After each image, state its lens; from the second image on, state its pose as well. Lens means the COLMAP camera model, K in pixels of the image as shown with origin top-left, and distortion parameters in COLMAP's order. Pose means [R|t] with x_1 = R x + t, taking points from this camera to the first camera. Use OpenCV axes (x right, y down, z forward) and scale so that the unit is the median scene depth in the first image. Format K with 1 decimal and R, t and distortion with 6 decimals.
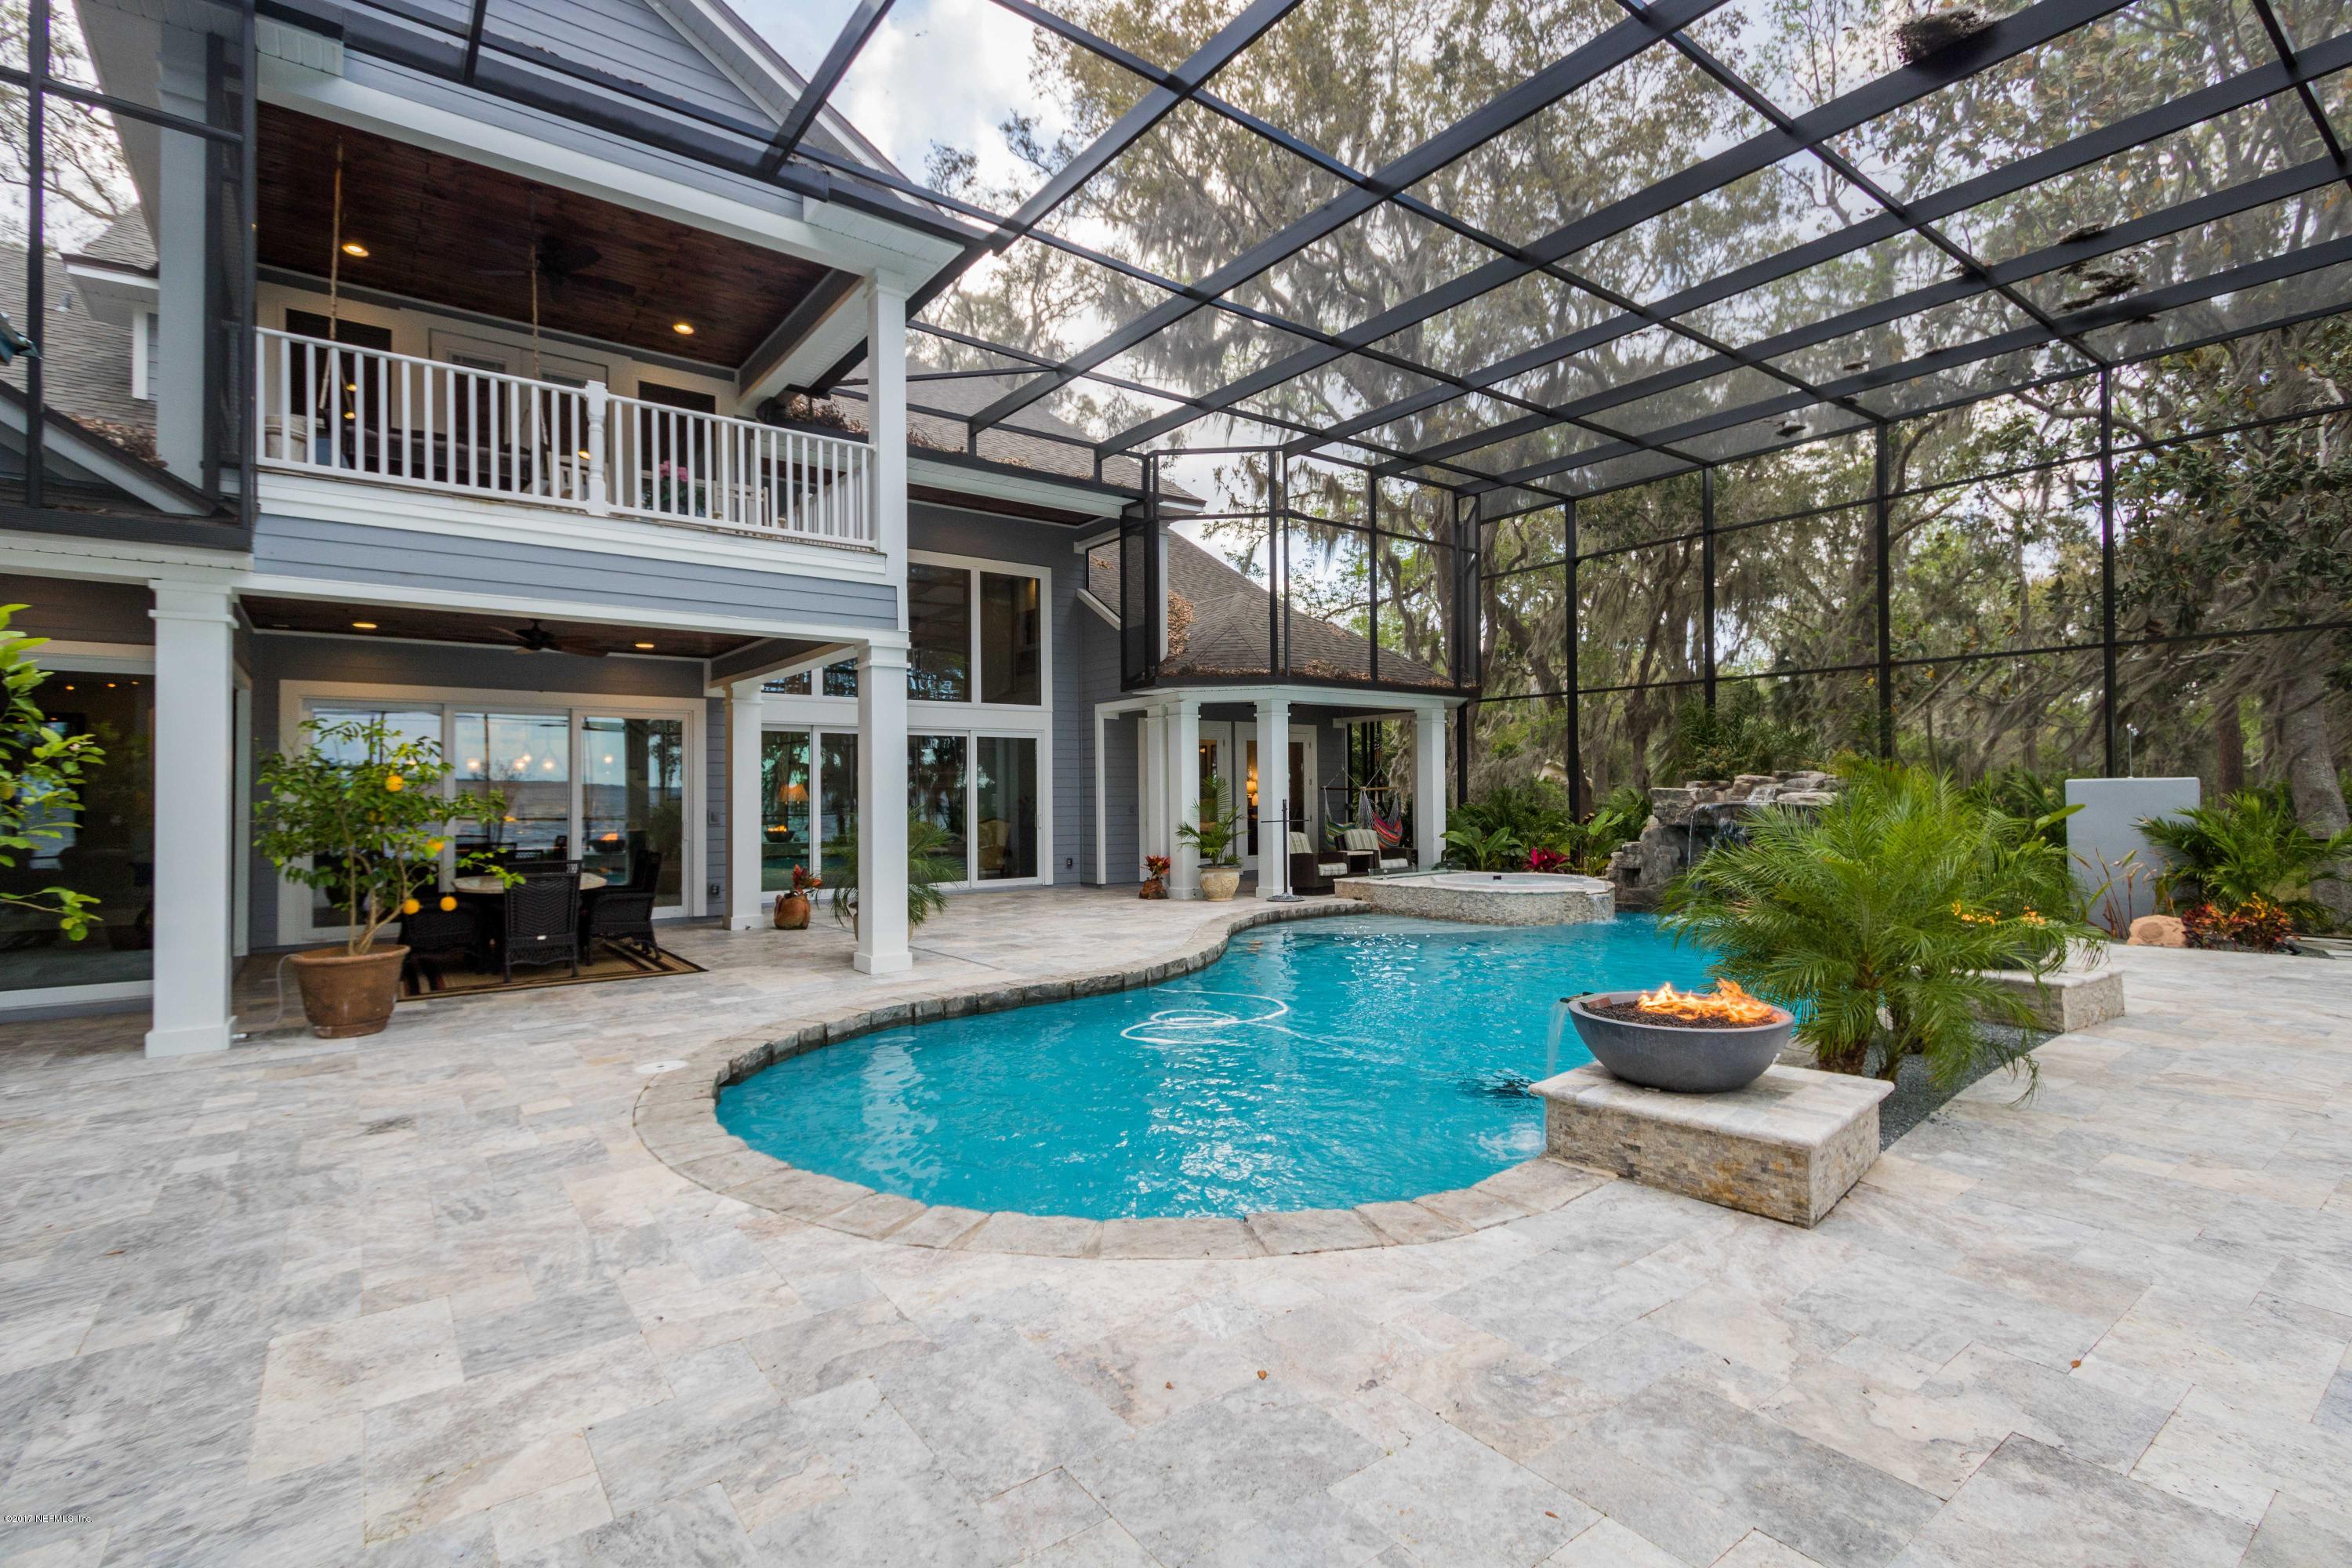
lens RADIAL K [[1089.5, 0, 1203.4], [0, 1089.5, 783.3], [0, 0, 1]] dist [0.020743, -0.014518]
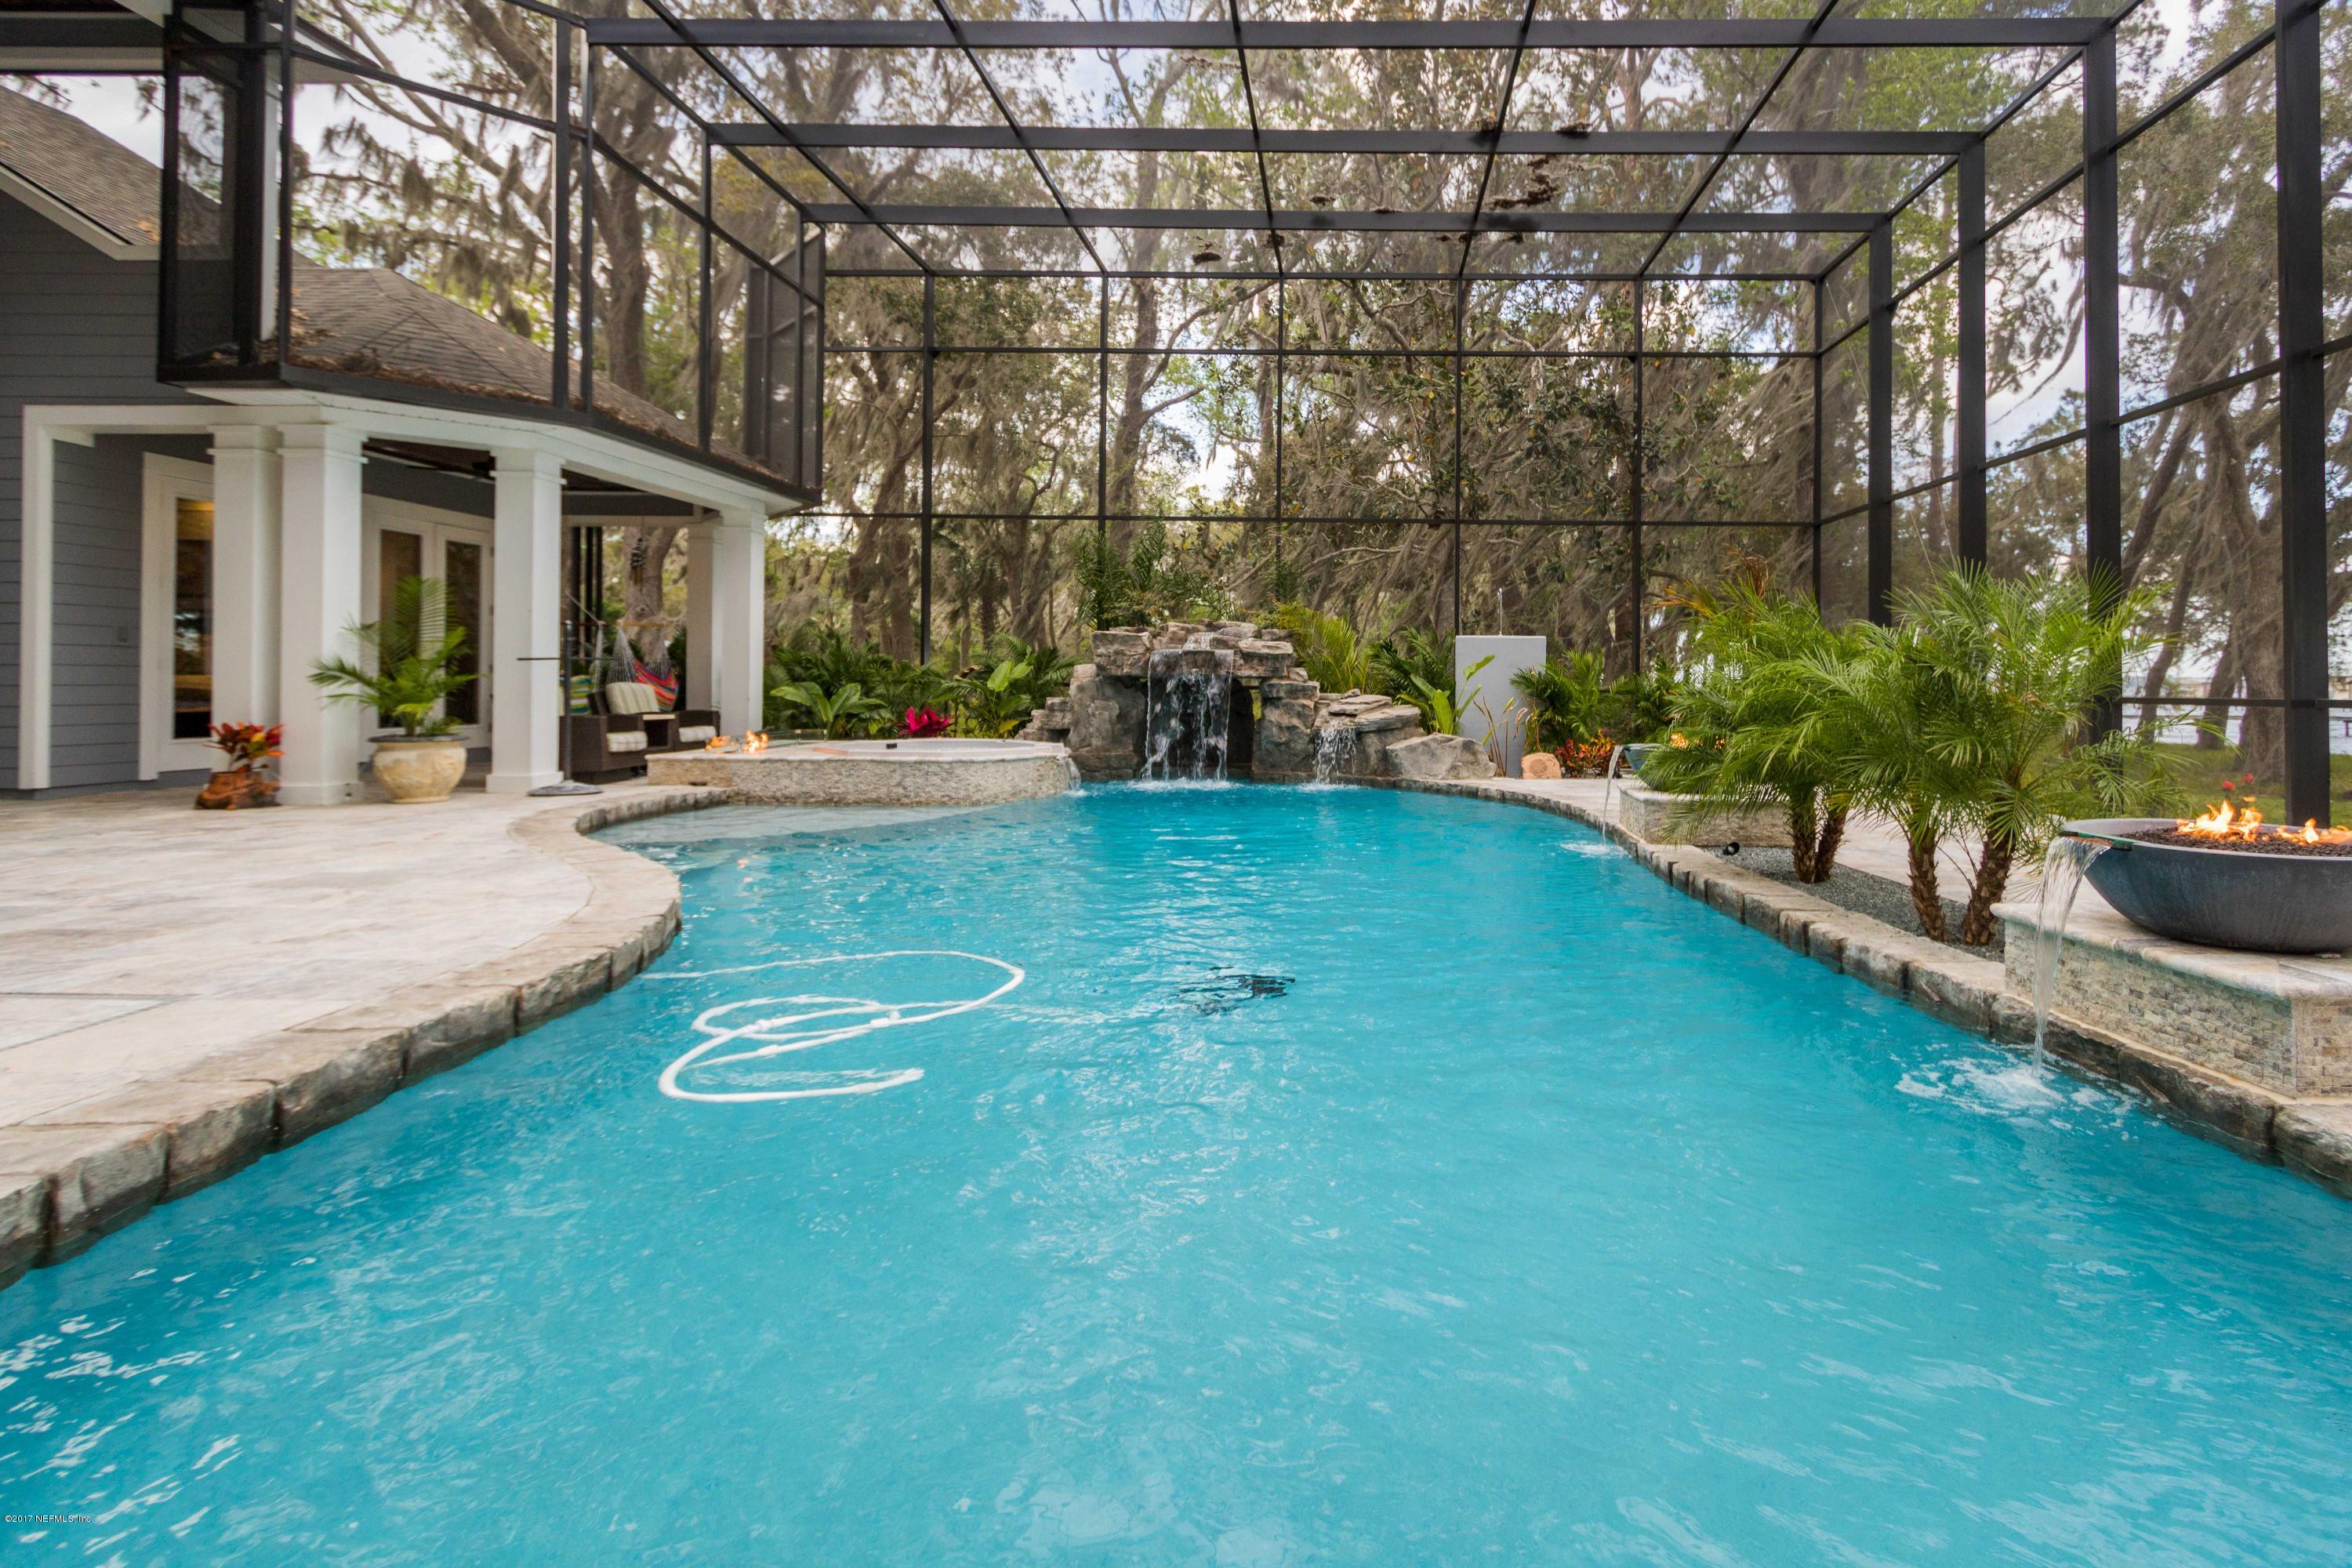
lens RADIAL K [[1104.1, 0, 1175.7], [0, 1104.1, 703.6], [0, 0, 1]] dist [0.000464, -0.000164]
pose [[0.628603, 0.011228, 0.777645, -0.201857], [-0.027705, 0.999584, 0.007963, 0.049763], [-0.777233, -0.026550, 0.628653, 0.409029]]
